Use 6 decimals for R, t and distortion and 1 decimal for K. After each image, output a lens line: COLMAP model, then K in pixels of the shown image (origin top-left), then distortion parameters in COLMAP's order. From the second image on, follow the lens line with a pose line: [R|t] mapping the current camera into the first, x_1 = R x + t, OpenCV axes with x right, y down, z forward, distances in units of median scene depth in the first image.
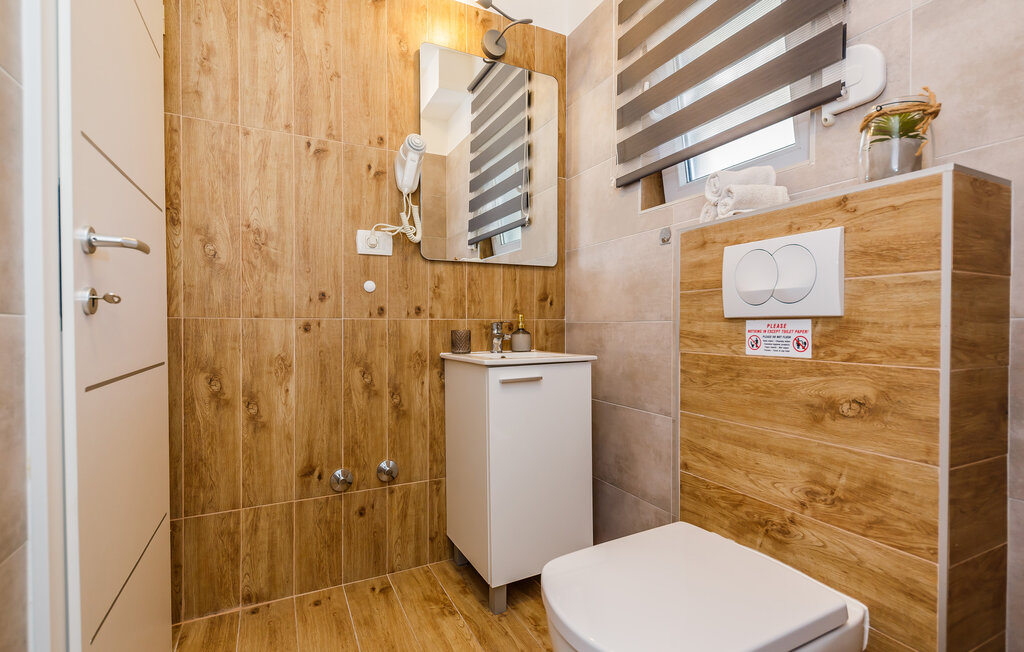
lens RADIAL K [[478.0, 0, 512.0], [0, 478.0, 326.0], [0, 0, 1]] dist [0.002914, 0.000278]
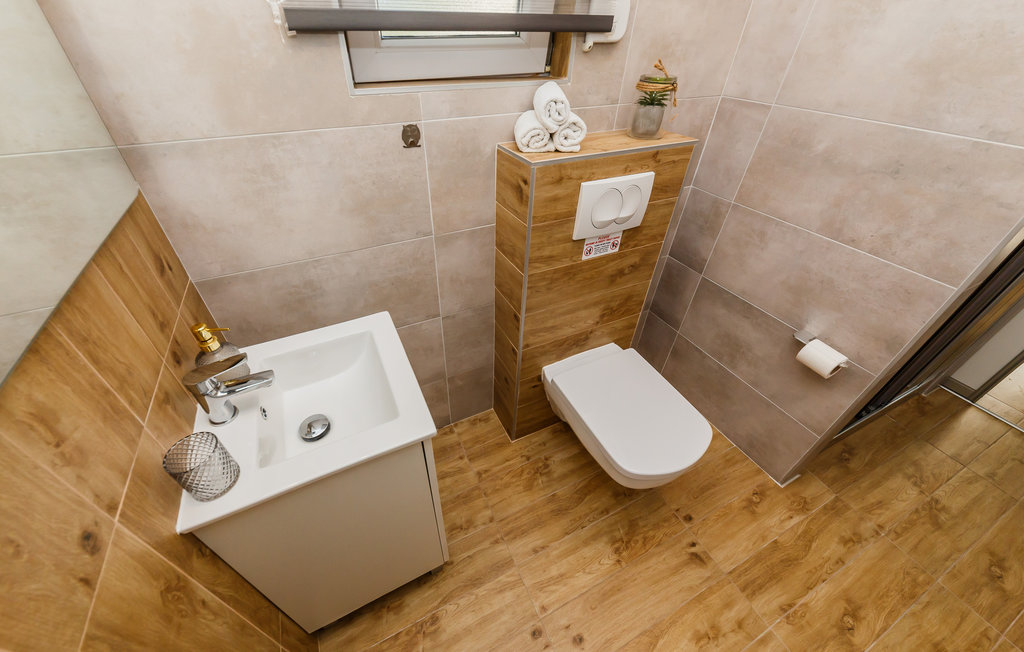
lens RADIAL K [[373.2, 0, 491.6], [0, 373.2, 310.5], [0, 0, 1]] dist [-0.000117, -0.000024]
pose [[0.025626, -0.605435, 0.795482, -0.453890], [-0.013329, 0.795466, 0.605852, -0.460539], [-0.999583, -0.026129, 0.012315, 1.191438]]
